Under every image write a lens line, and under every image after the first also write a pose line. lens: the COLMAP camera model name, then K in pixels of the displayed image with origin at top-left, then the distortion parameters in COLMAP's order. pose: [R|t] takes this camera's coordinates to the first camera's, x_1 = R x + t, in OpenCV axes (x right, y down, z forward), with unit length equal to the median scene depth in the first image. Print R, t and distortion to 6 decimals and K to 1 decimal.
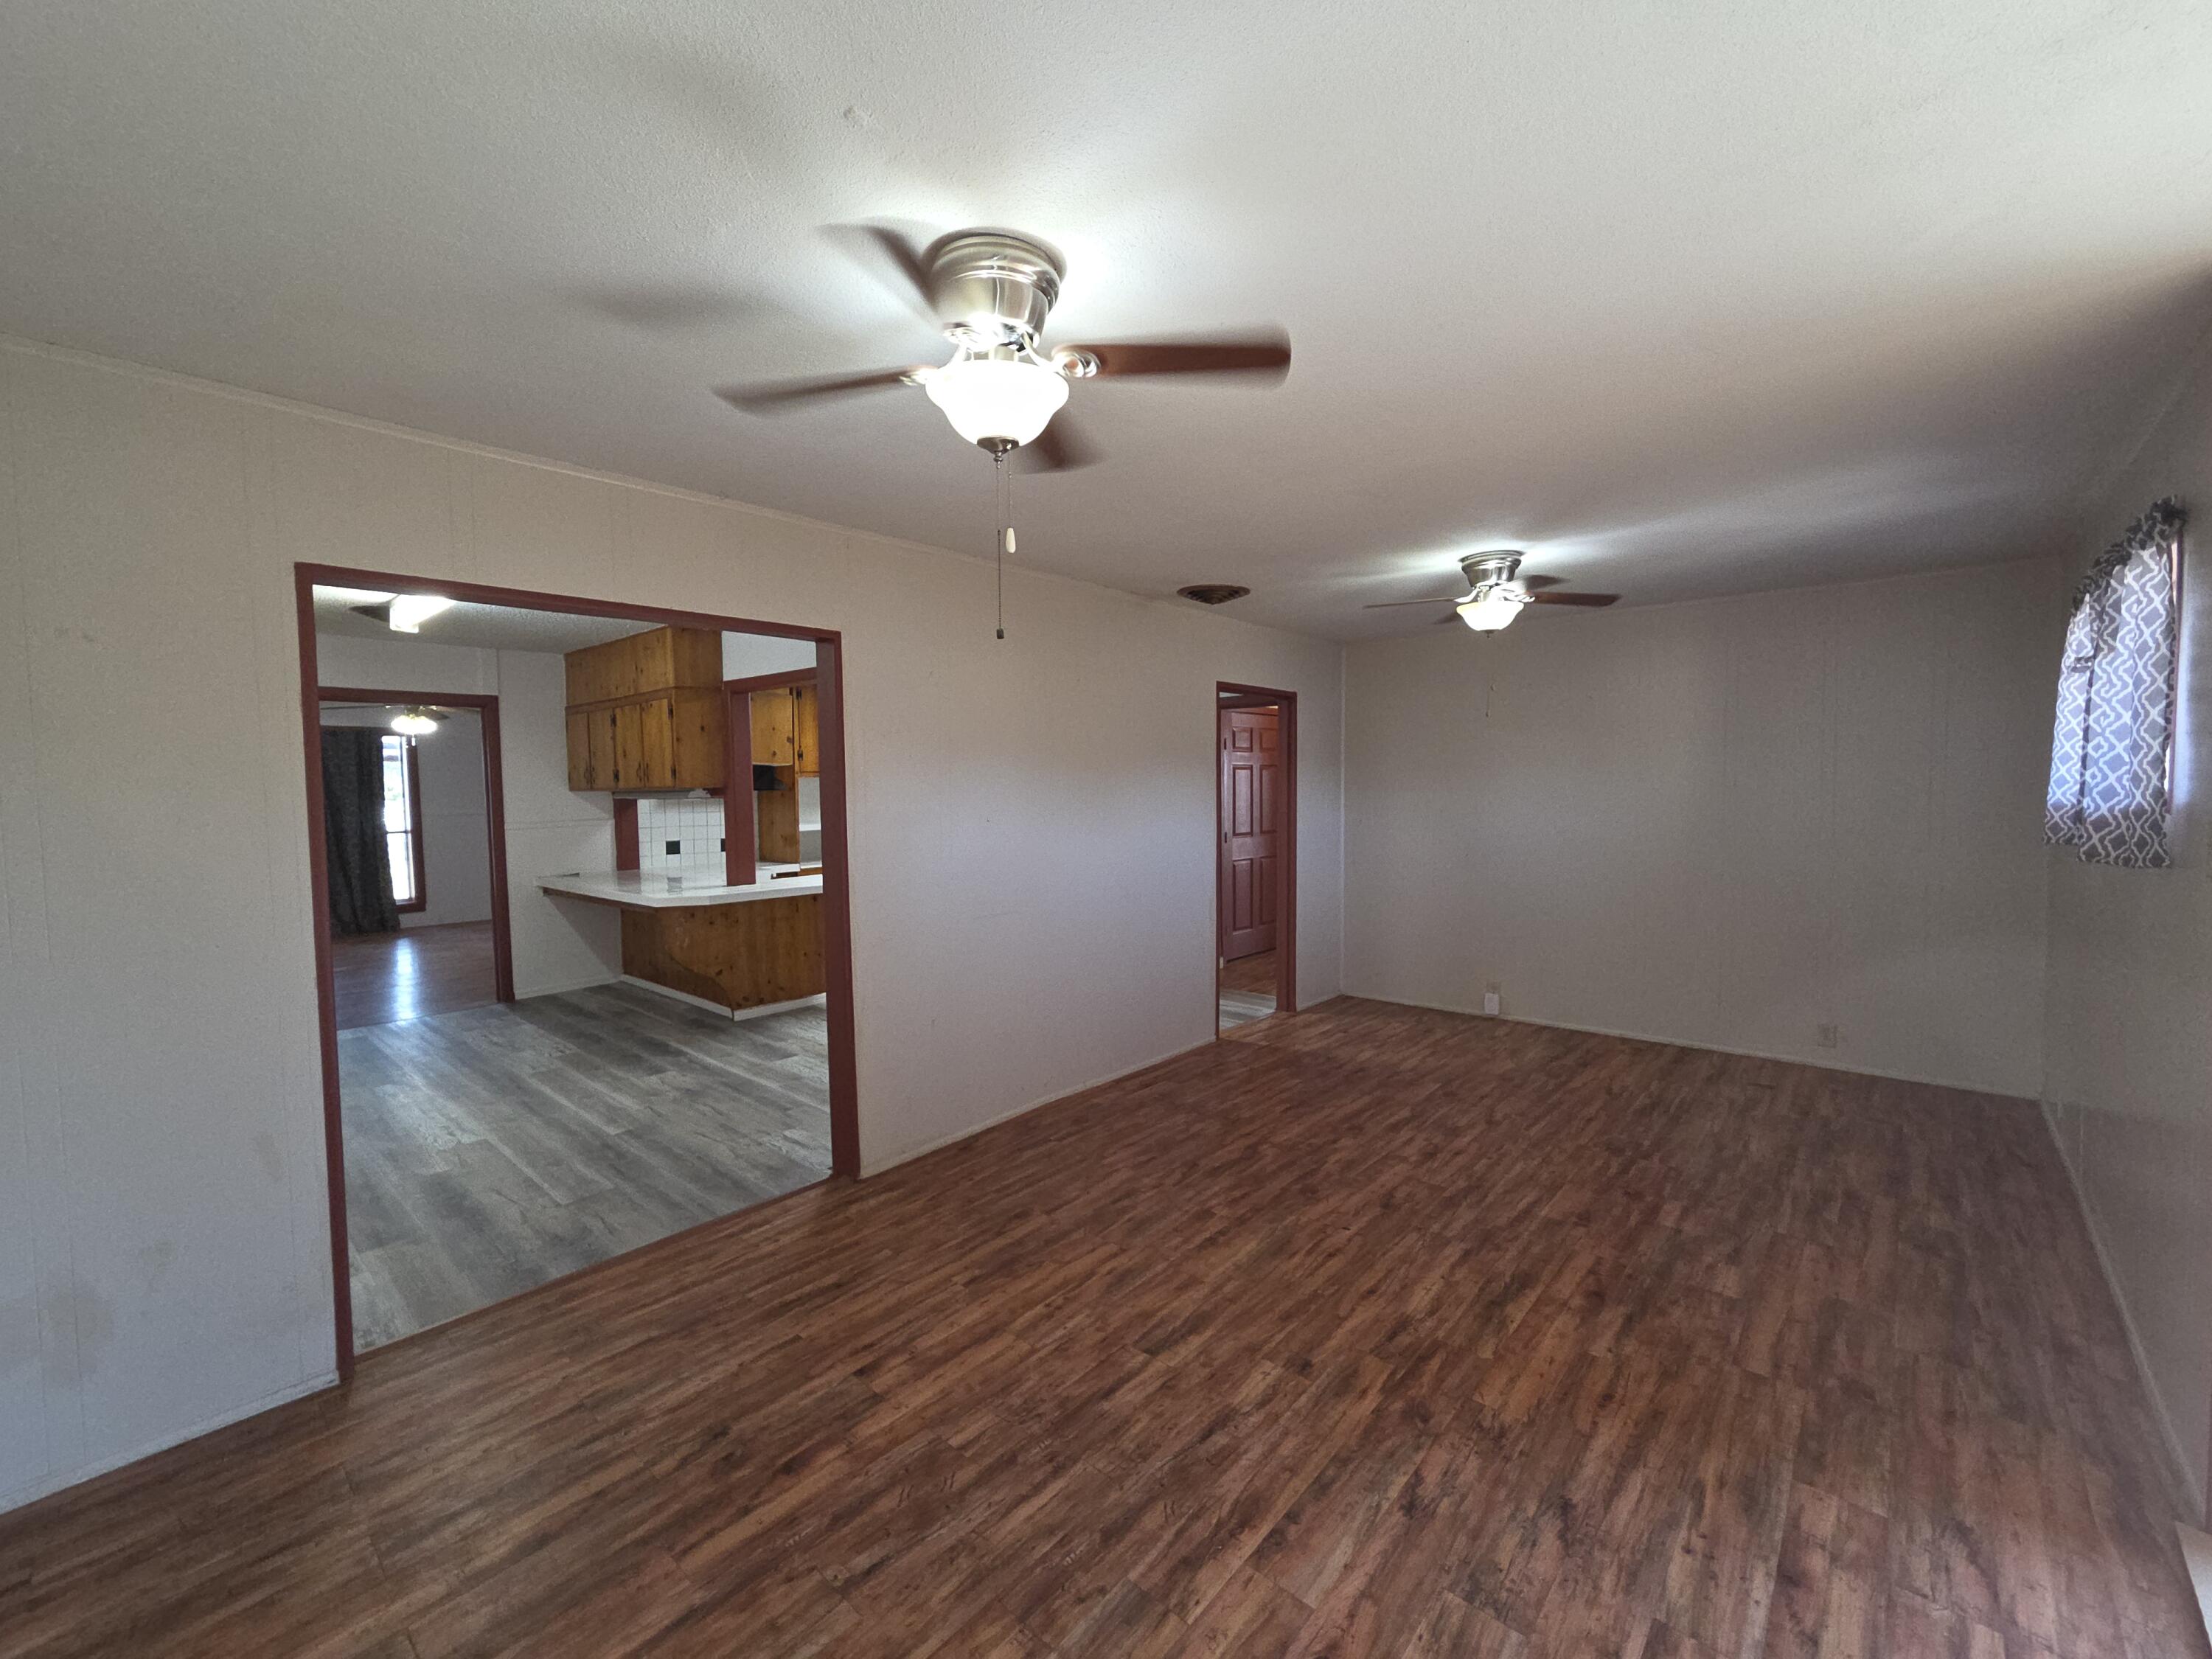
lens RADIAL K [[911.2, 0, 1125.6], [0, 911.2, 857.3], [0, 0, 1]] dist [0.006932, -0.001032]
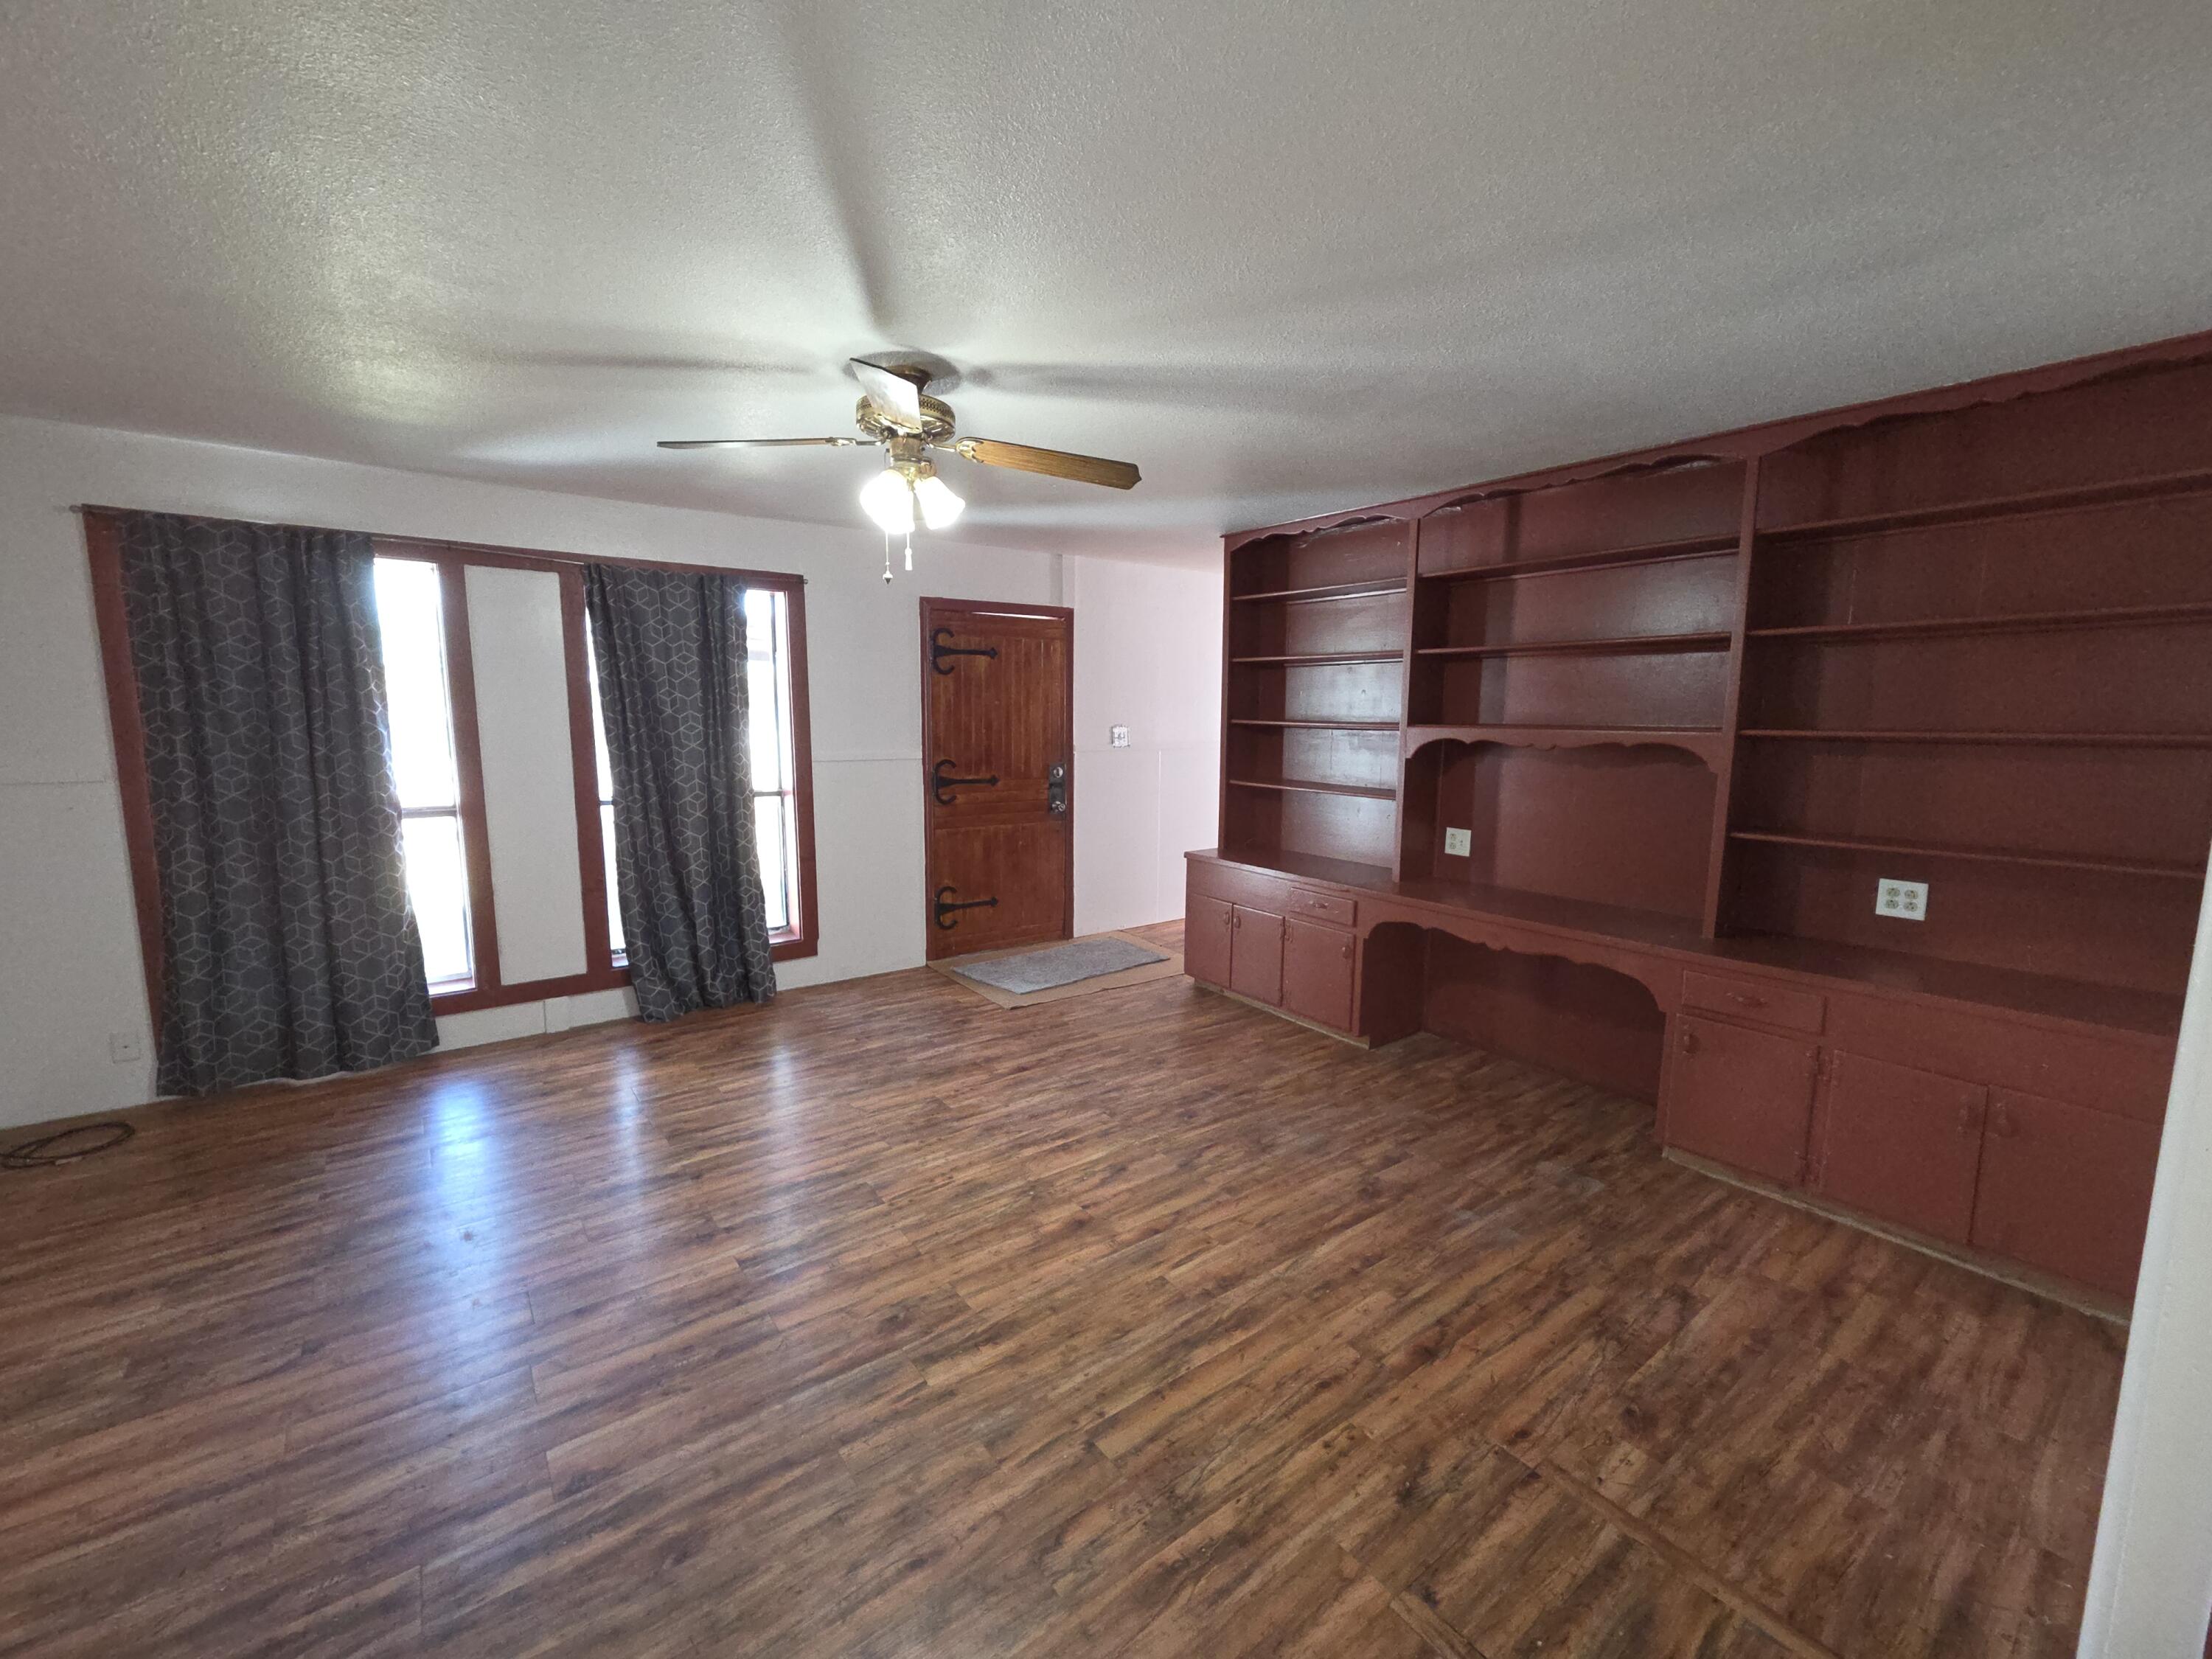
lens RADIAL K [[911.2, 0, 1100.3], [0, 911.2, 826.5], [0, 0, 1]] dist [0.006932, -0.001032]
pose [[0.979038, 0.048118, -0.197914, -0.882175], [-0.038492, 0.997894, 0.052202, -0.069945], [0.200009, -0.043490, 0.978828, 0.941558]]
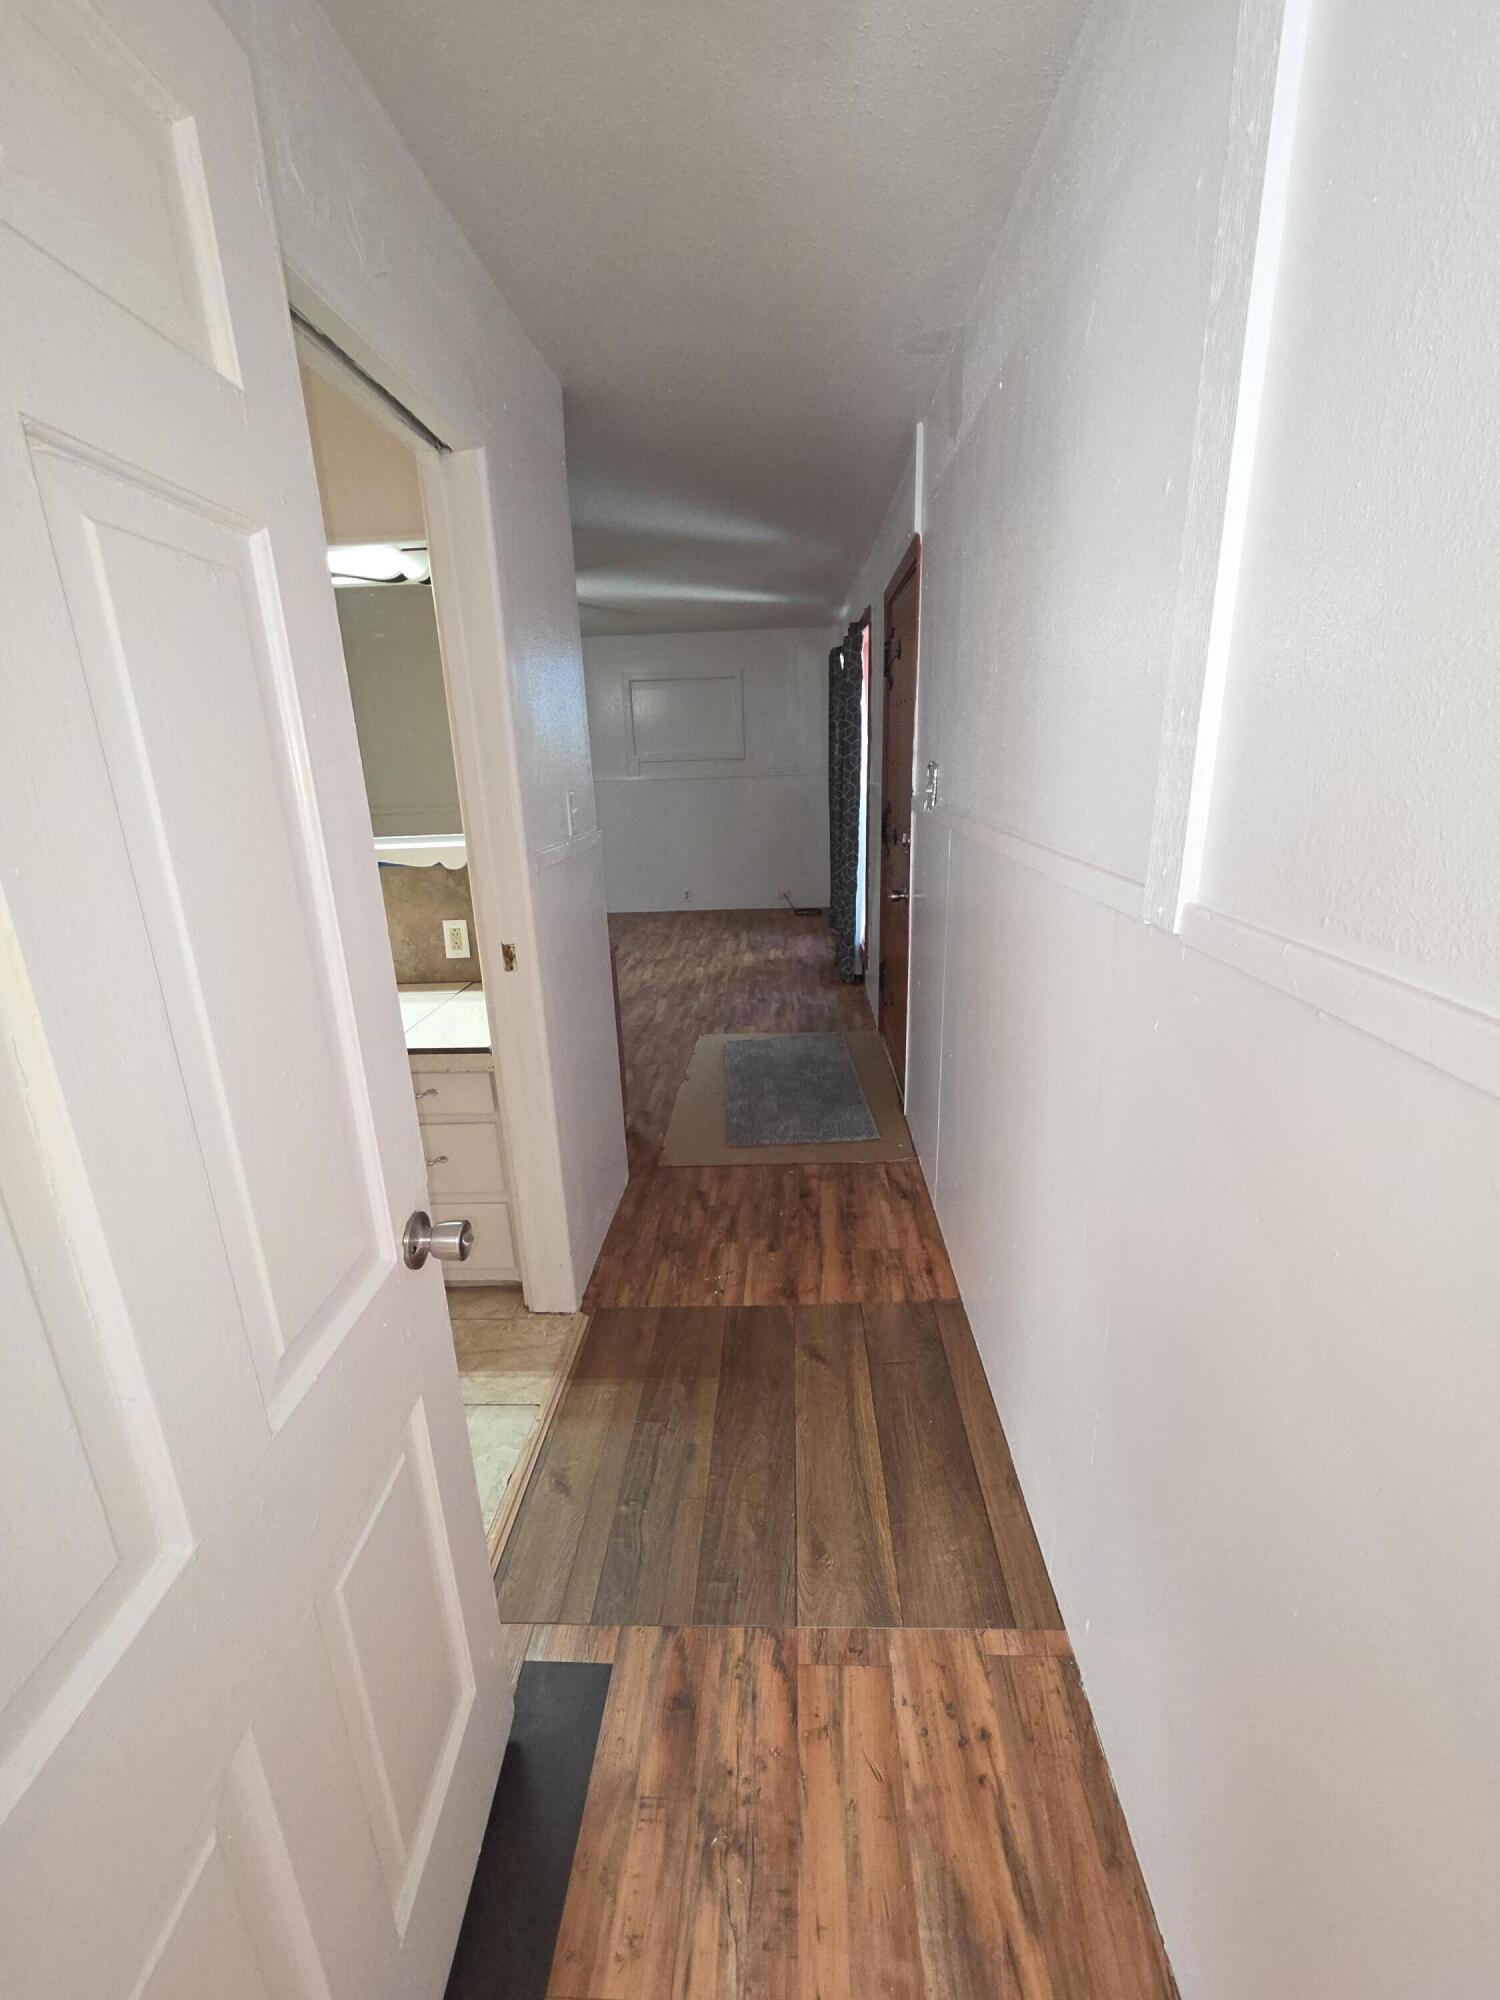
lens RADIAL K [[823.9, 0, 744.9], [0, 823.9, 963.3], [0, 0, 1]] dist [0.006932, -0.001032]
pose [[-0.785552, 0.195785, -0.587006, -0.722146], [-0.004581, 0.946761, 0.321905, -0.165314], [0.618778, 0.255562, -0.742833, 2.192792]]
